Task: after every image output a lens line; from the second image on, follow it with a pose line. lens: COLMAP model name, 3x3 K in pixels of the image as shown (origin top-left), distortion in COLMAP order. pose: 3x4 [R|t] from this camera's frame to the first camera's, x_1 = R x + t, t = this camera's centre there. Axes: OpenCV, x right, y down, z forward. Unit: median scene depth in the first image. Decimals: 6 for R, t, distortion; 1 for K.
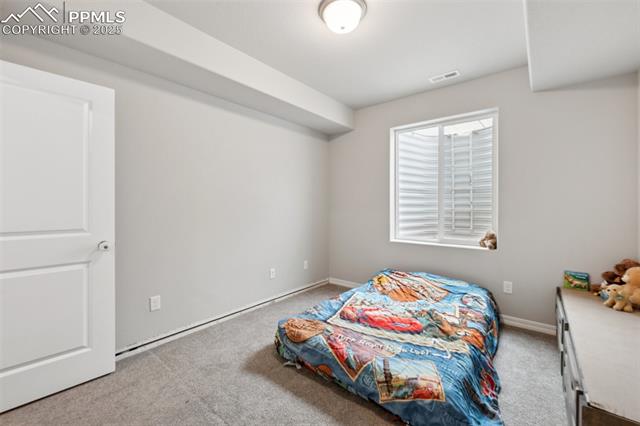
lens RADIAL K [[262.8, 0, 317.8], [0, 262.8, 211.2], [0, 0, 1]] dist [0.000193, 0.000918]
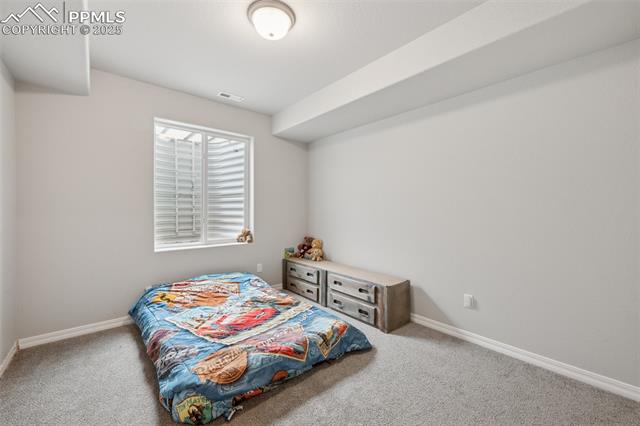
lens RADIAL K [[262.8, 0, 316.6], [0, 262.8, 214.5], [0, 0, 1]] dist [0.000193, 0.000918]
pose [[0.176130, -0.015479, 0.984245, -0.584637], [0.016663, 0.999780, 0.012742, -0.008318], [-0.984226, 0.014156, 0.176349, 0.436778]]
